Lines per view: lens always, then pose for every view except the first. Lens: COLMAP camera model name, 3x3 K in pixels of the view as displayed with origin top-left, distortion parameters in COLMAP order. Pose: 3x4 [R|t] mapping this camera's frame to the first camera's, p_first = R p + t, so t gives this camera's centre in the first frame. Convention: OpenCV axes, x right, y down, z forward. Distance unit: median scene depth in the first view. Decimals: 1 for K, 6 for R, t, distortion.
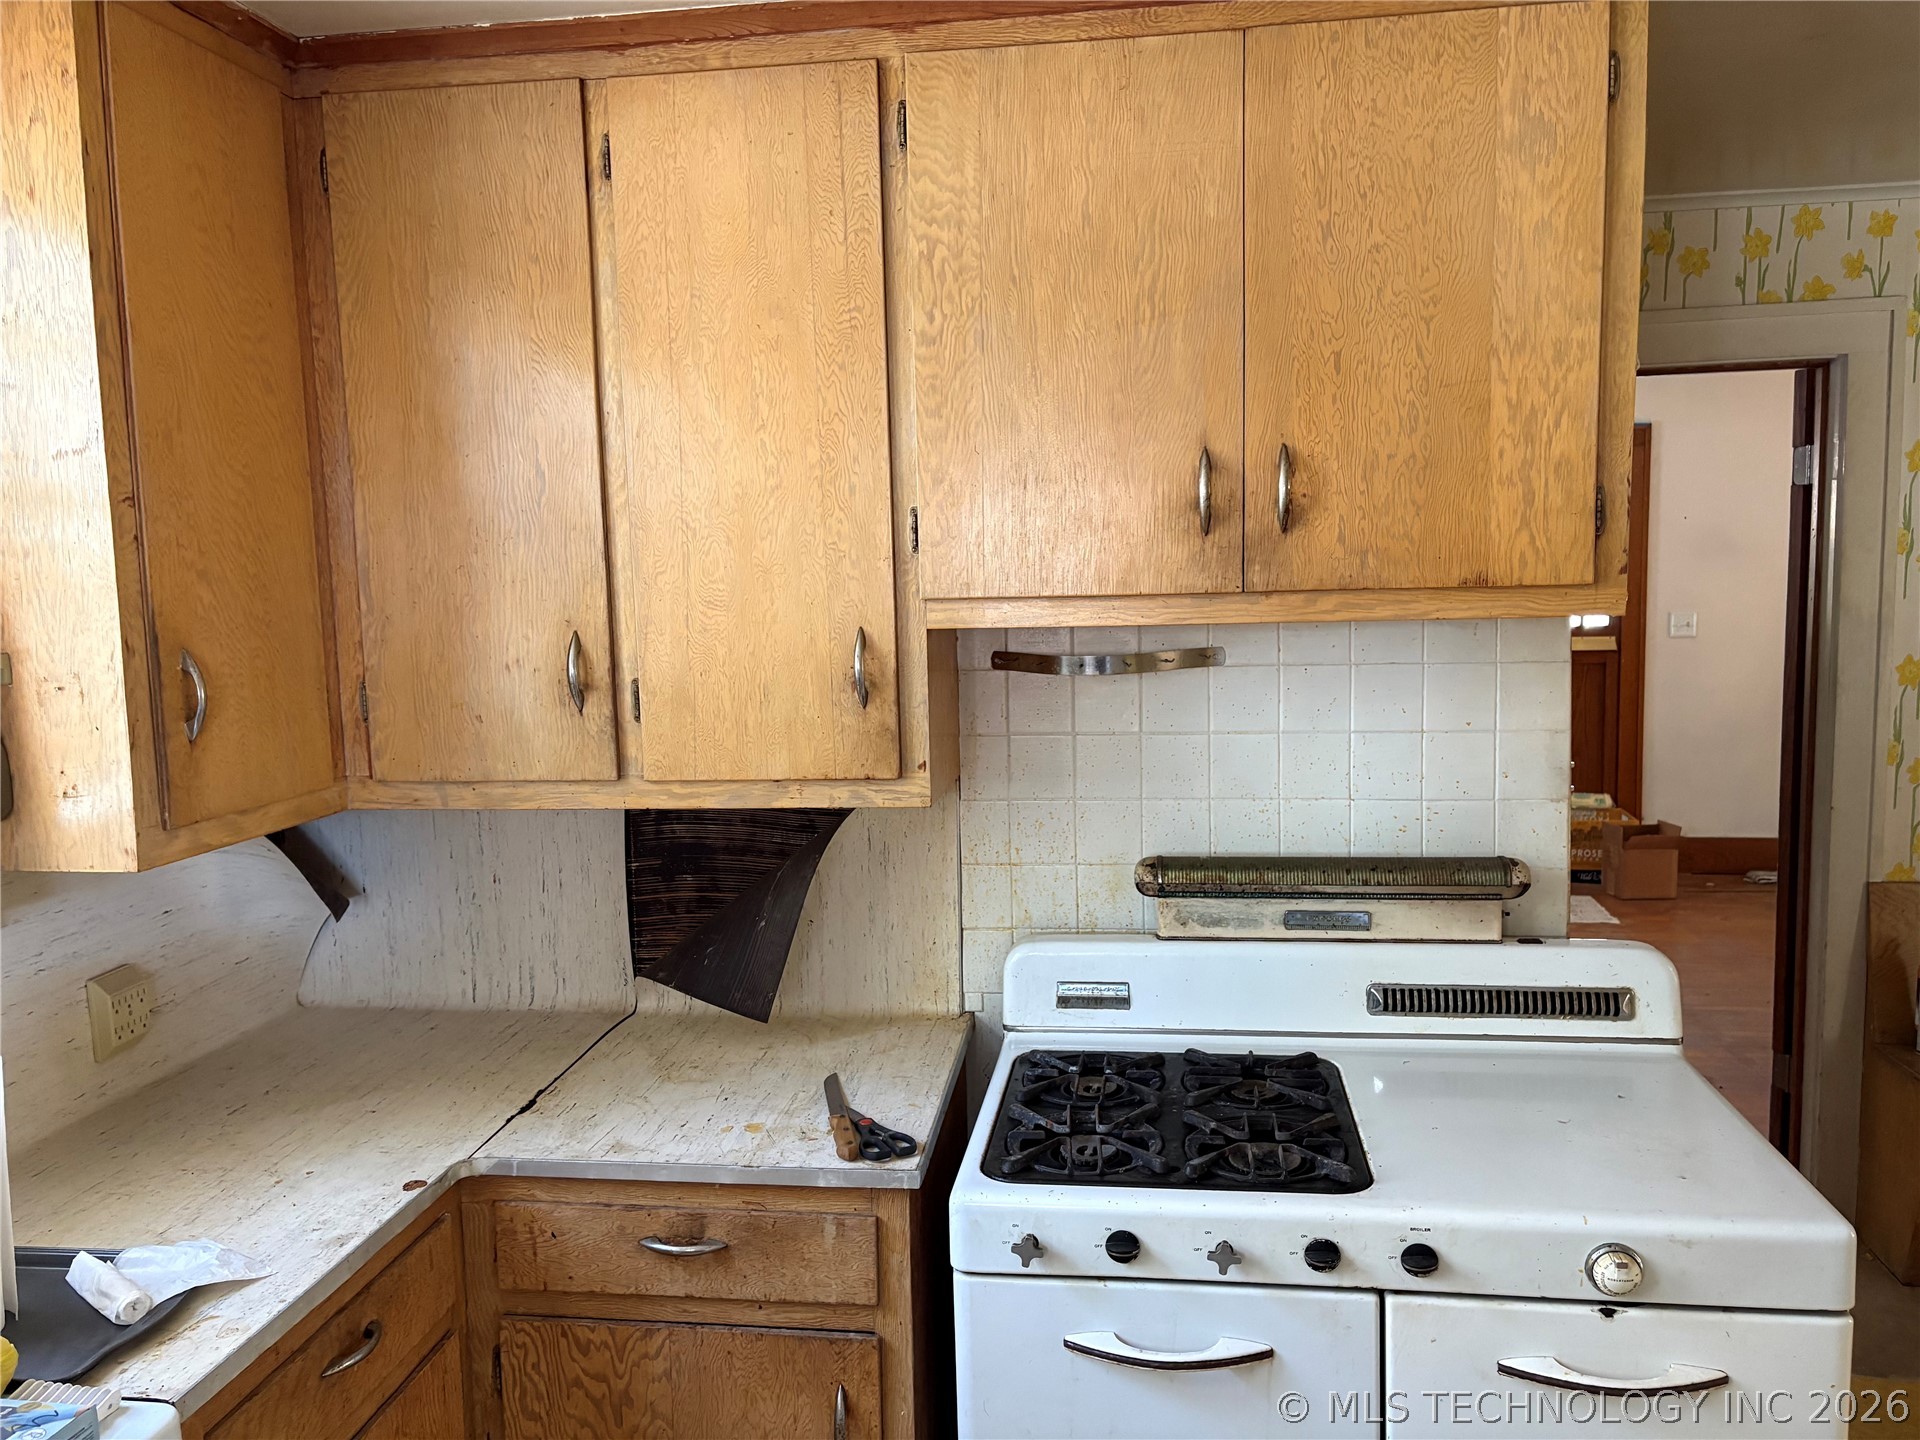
lens RADIAL K [[1446.9, 0, 959.1], [0, 1446.9, 720.9], [0, 0, 1]] dist [0.004639, 0.003897]
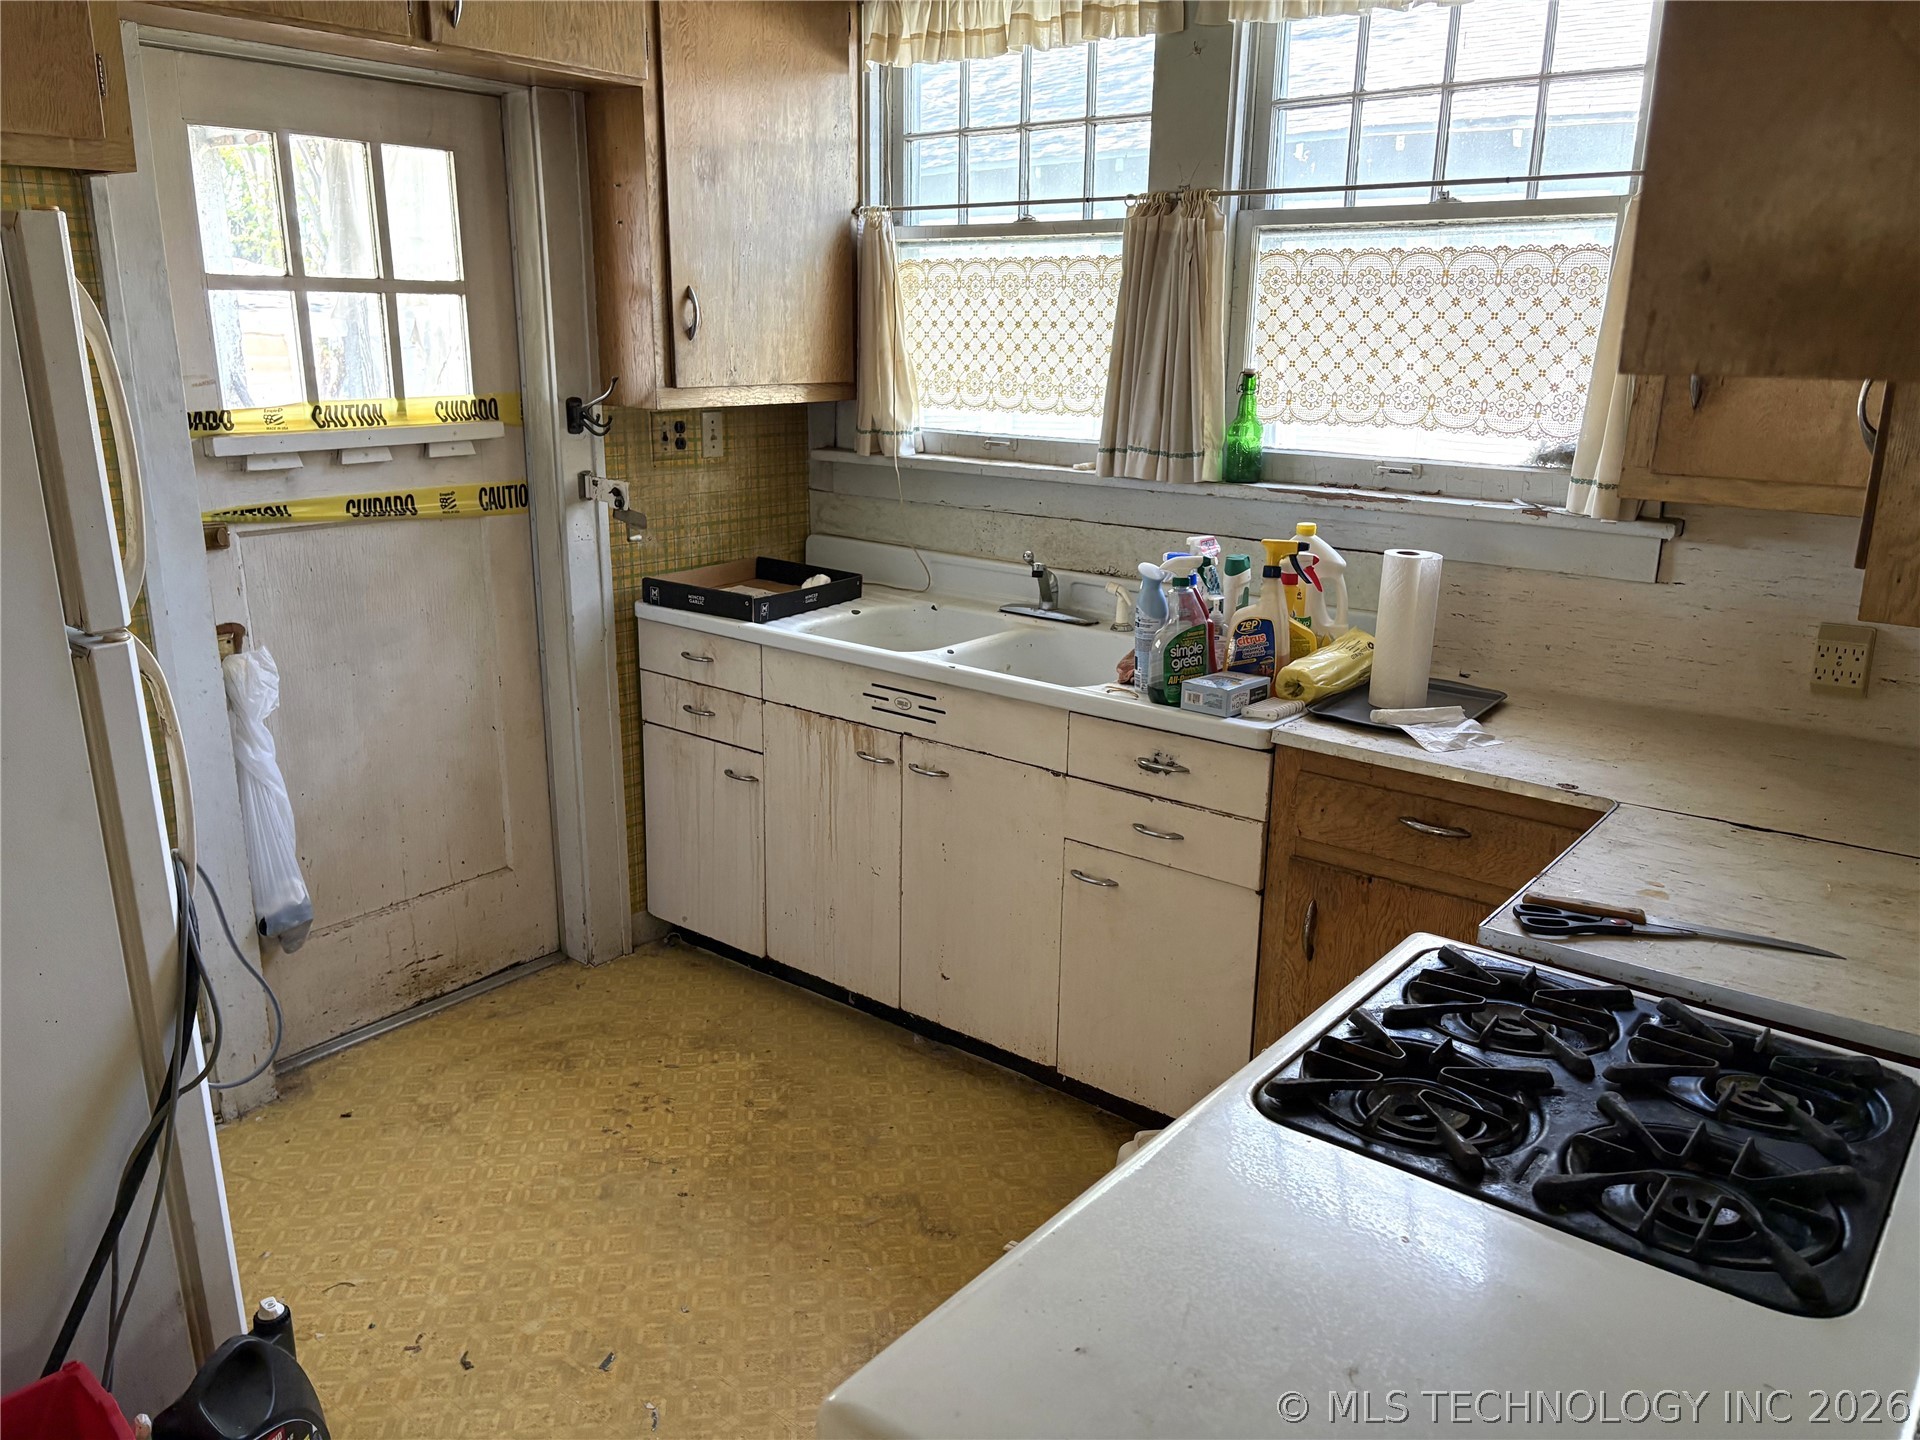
lens RADIAL K [[1446.9, 0, 956.1], [0, 1446.9, 725.1], [0, 0, 1]] dist [0.004639, 0.003897]
pose [[-0.506673, 0.257946, -0.822646, 0.786171], [-0.086568, 0.934149, 0.346226, -0.096636], [0.857781, 0.246638, -0.450978, 0.974227]]
